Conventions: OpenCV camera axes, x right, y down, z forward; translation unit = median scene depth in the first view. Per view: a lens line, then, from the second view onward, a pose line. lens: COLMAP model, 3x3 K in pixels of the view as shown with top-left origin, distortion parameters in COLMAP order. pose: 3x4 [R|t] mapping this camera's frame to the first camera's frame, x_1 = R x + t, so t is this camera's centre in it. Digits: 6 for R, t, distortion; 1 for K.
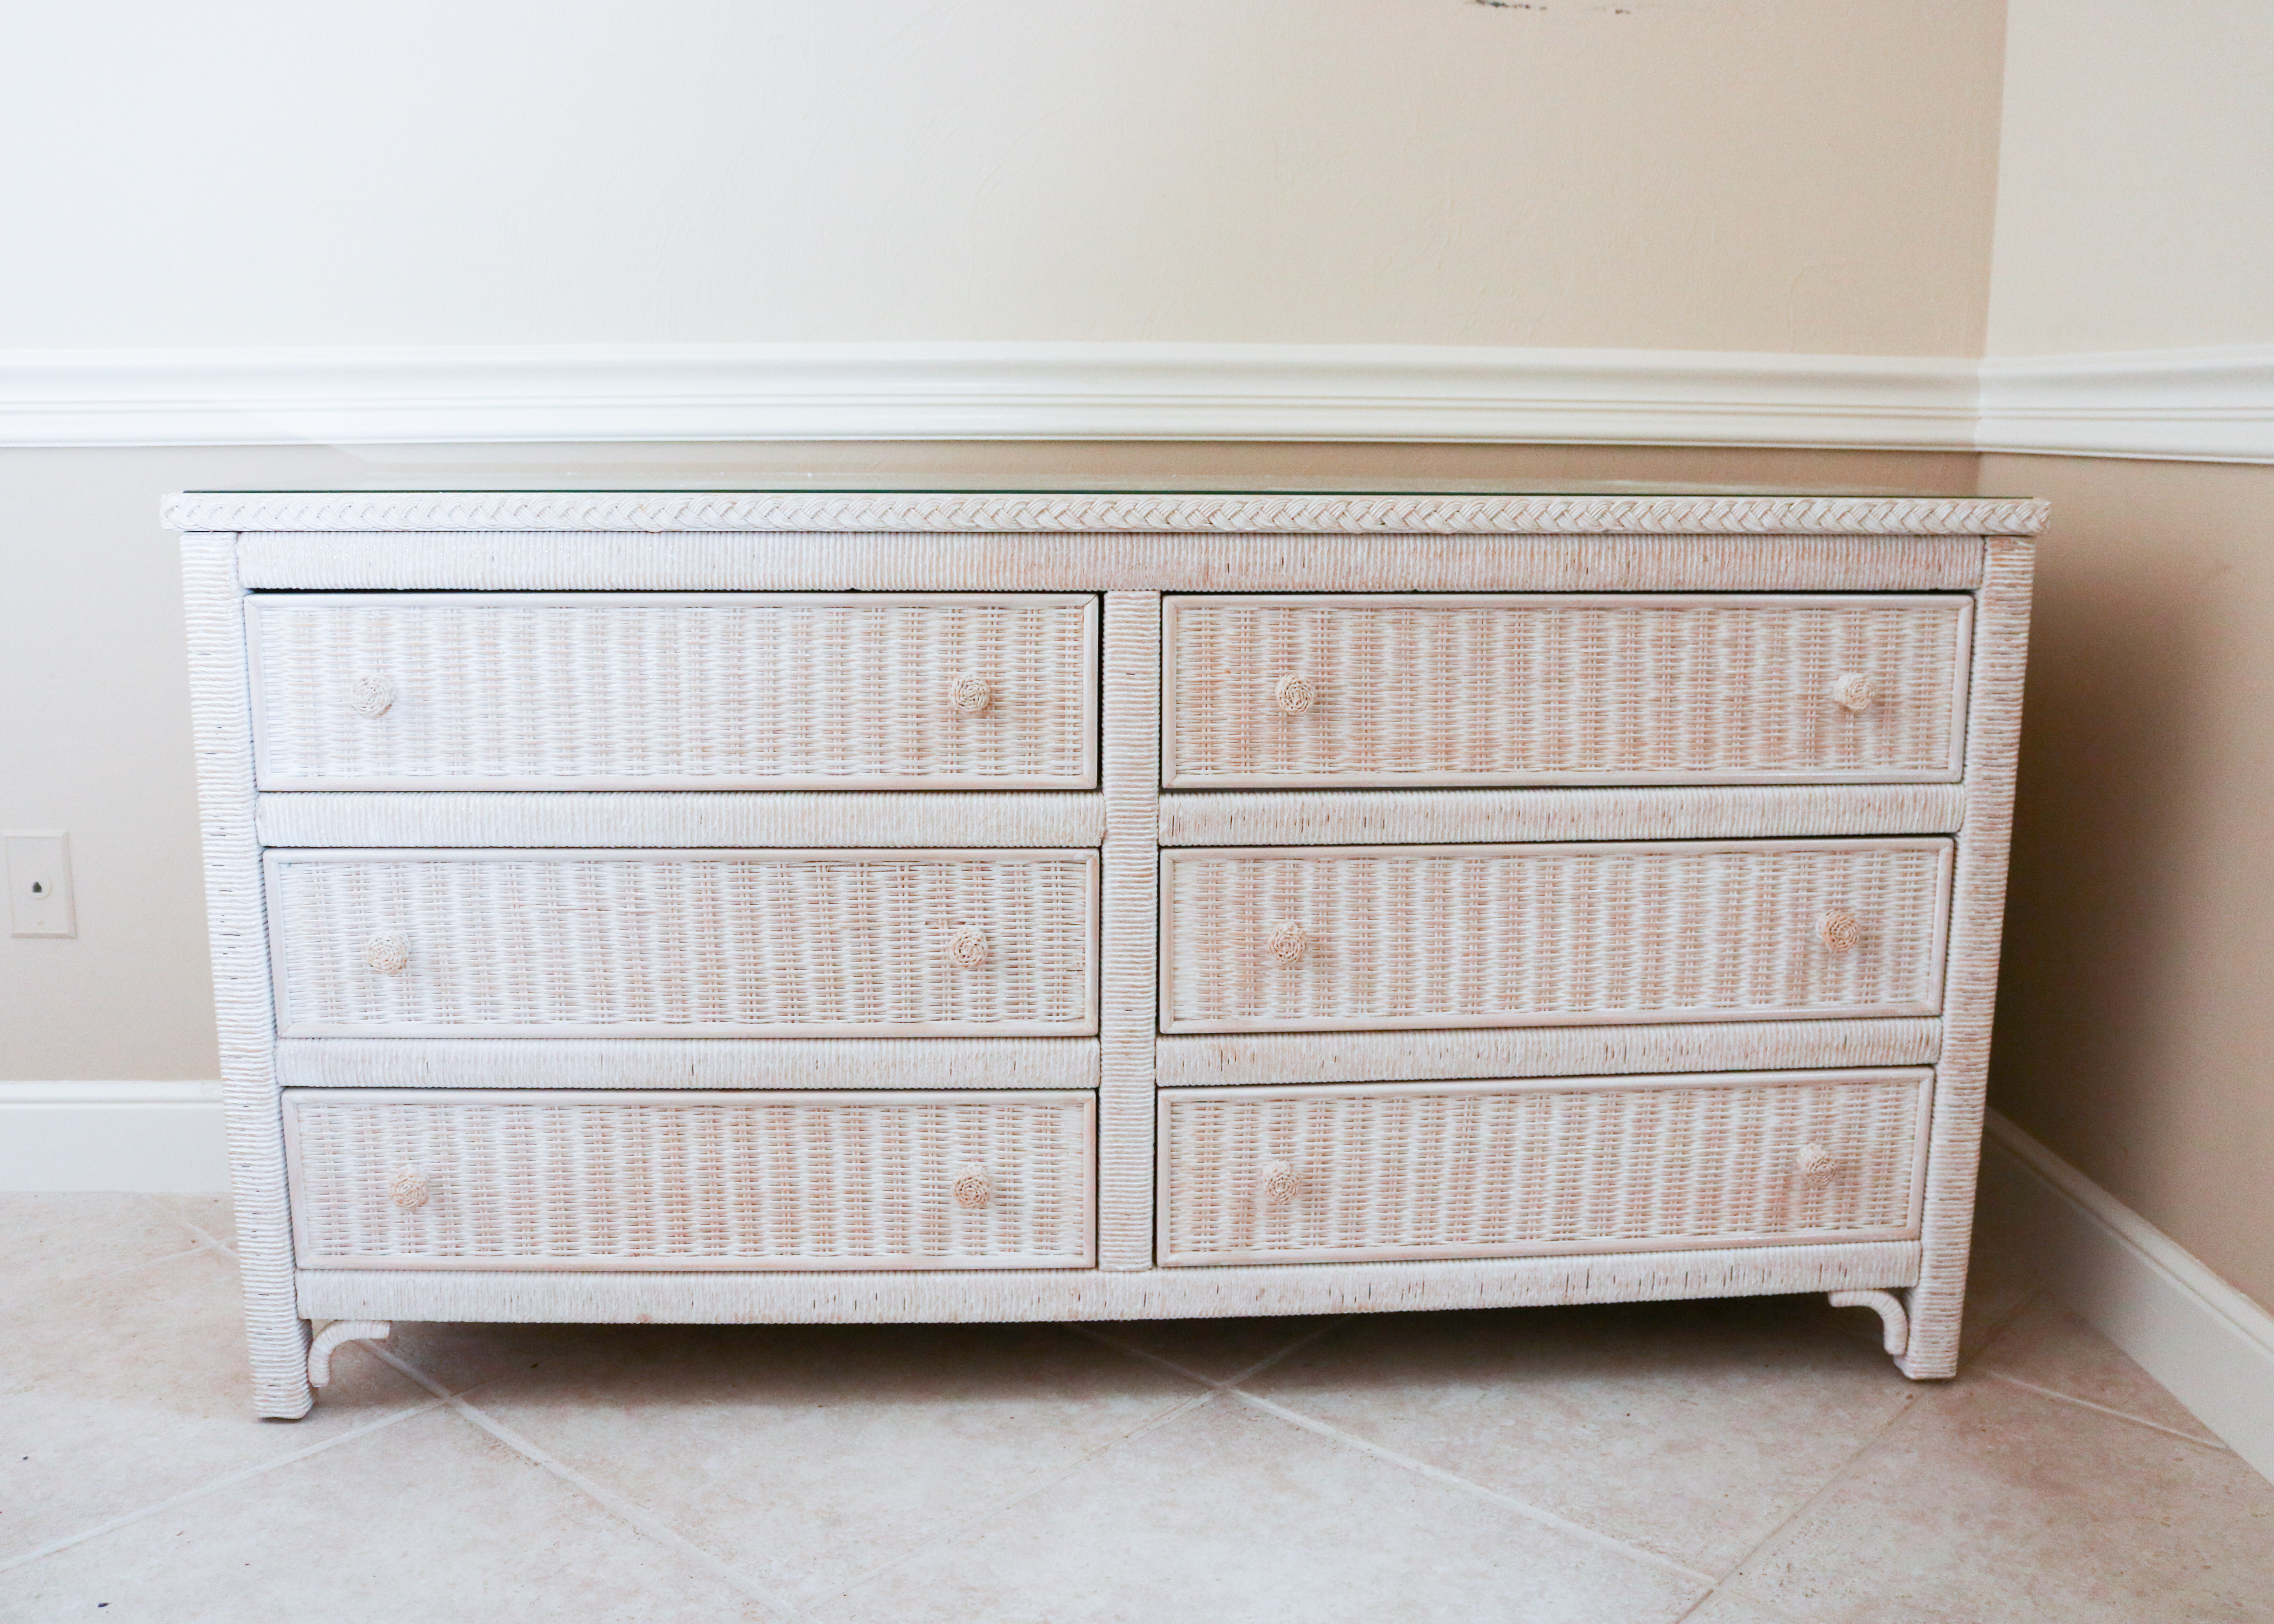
lens RADIAL K [[2021.4, 0, 1137.0], [0, 2021.4, 812.0], [0, 0, 1]] dist [-0.129004, 0.110726]
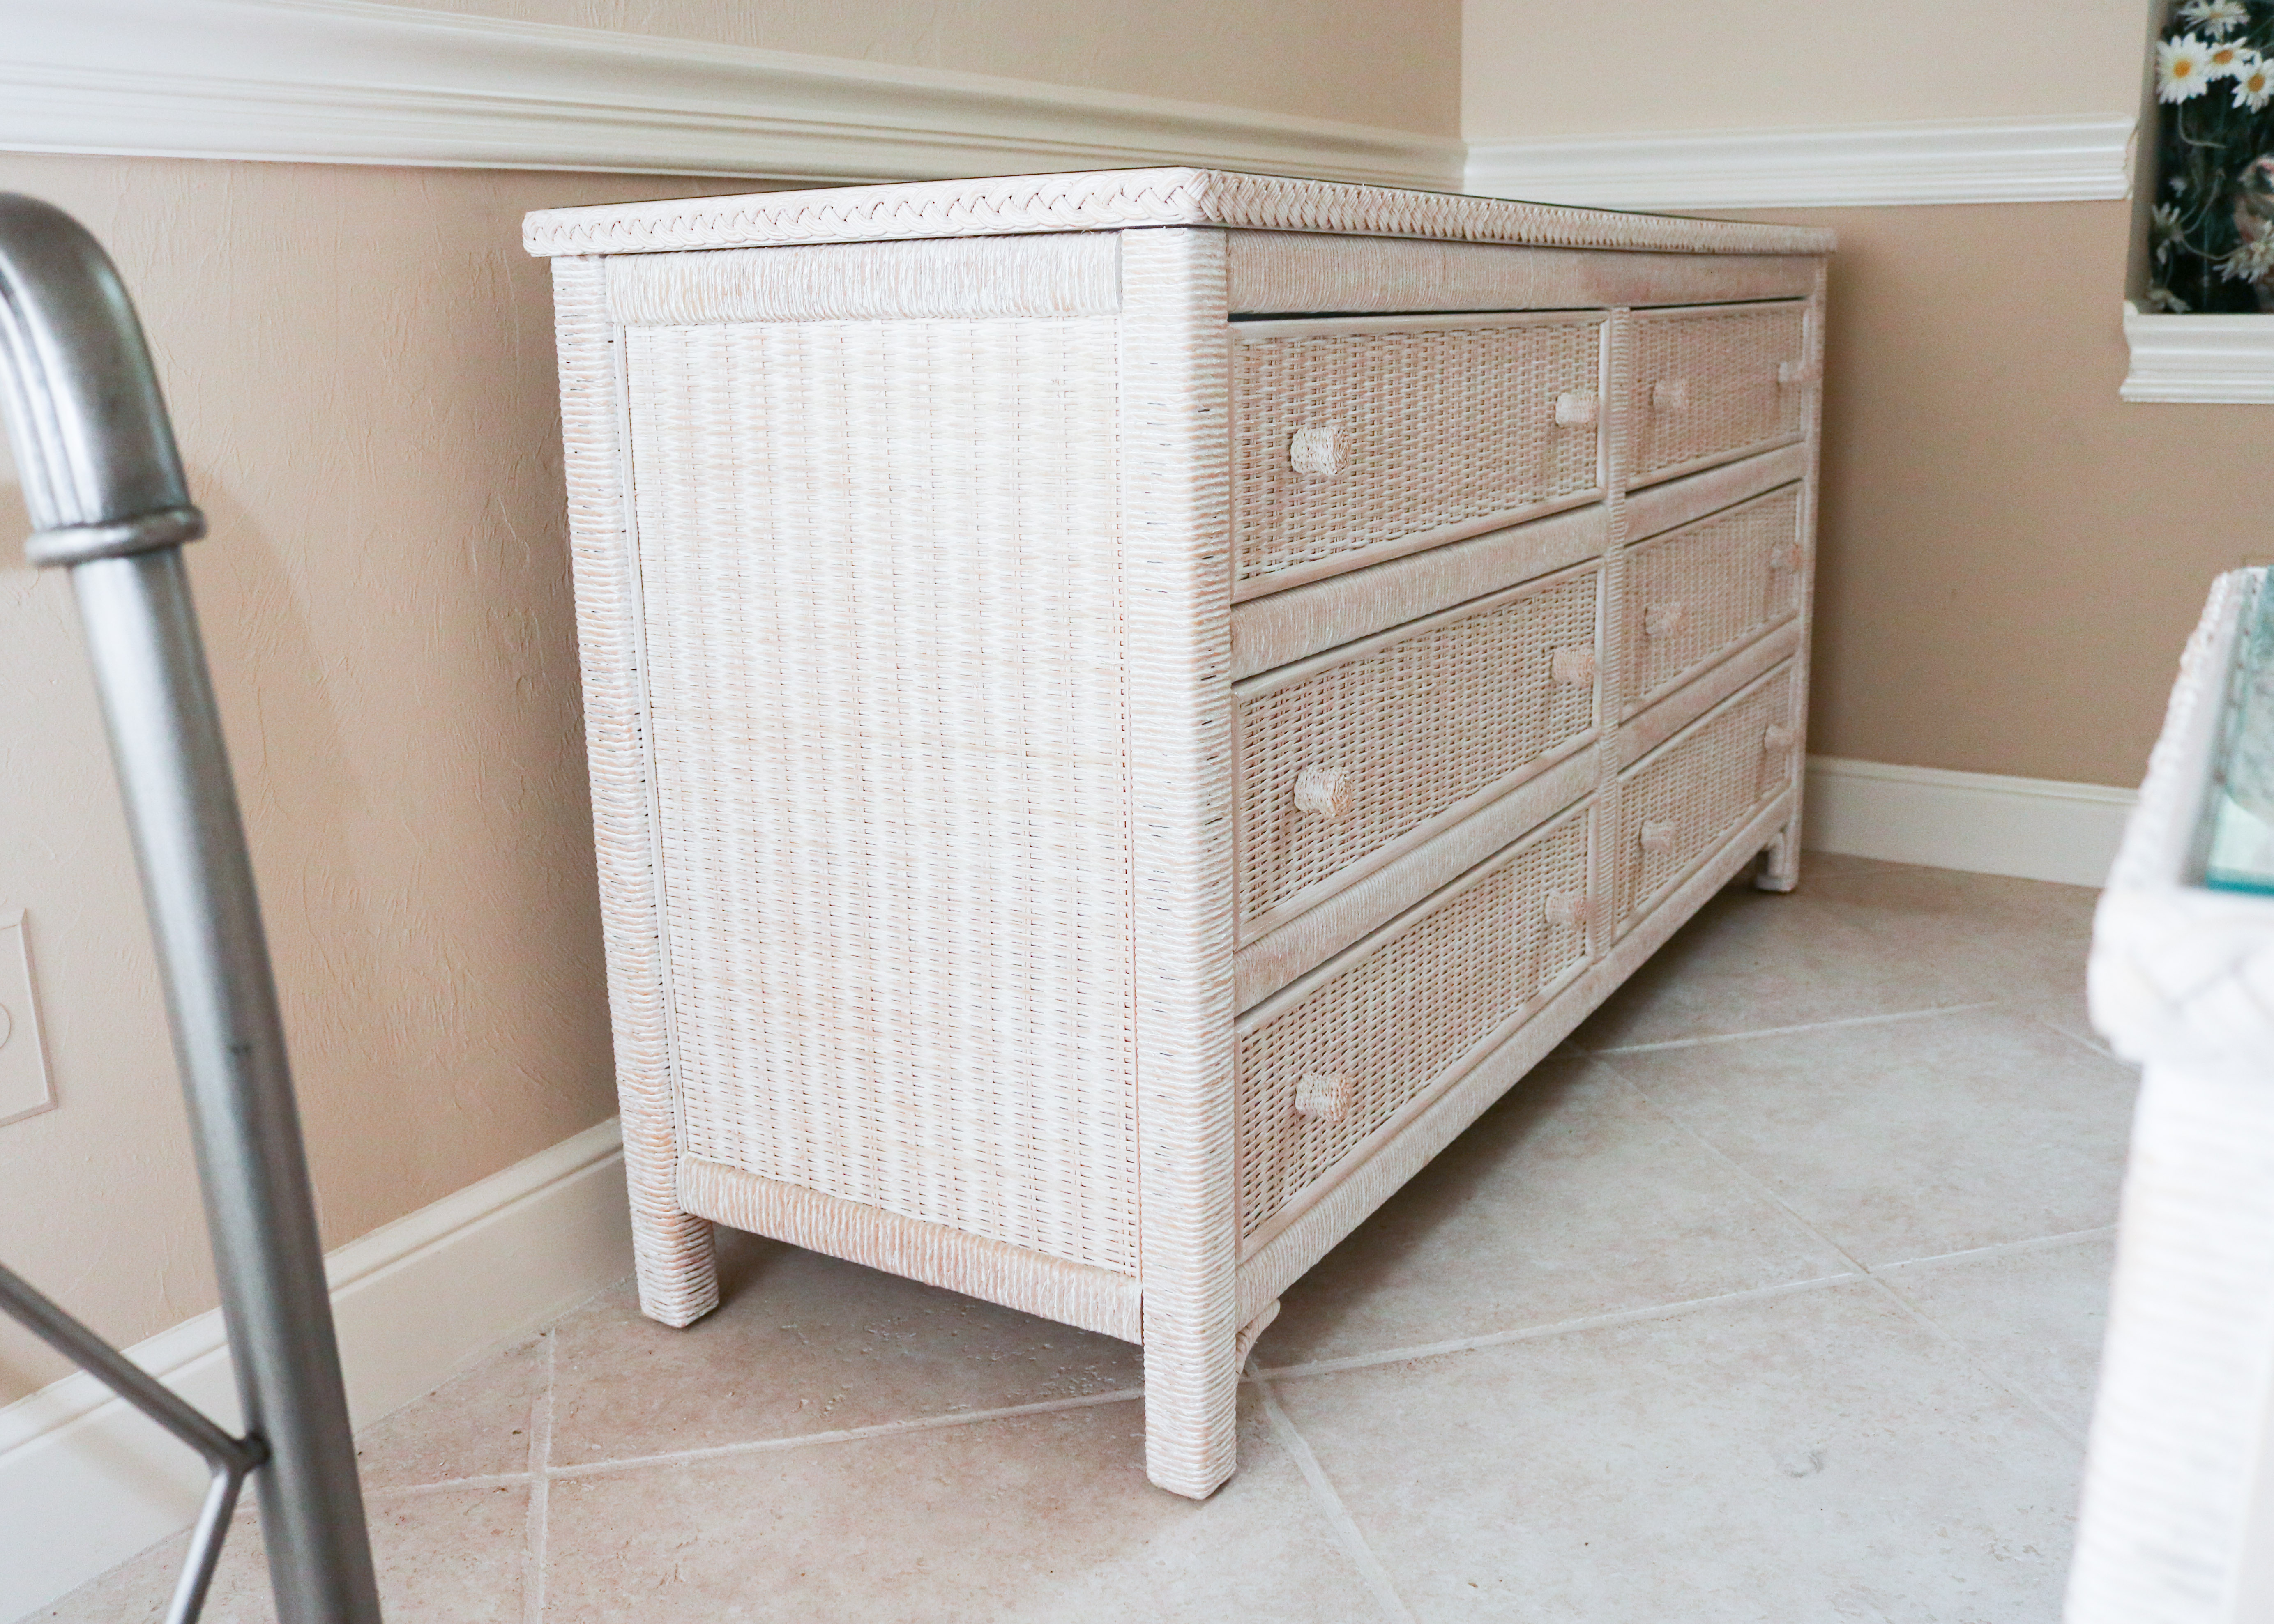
lens RADIAL K [[2021.4, 0, 1137.0], [0, 2021.4, 812.0], [0, 0, 1]] dist [-0.129004, 0.110726]
pose [[0.565025, -0.223083, 0.794343, -1.015883], [0.179125, 0.972958, 0.145831, -0.048628], [-0.805395, 0.059888, 0.589705, 0.590427]]
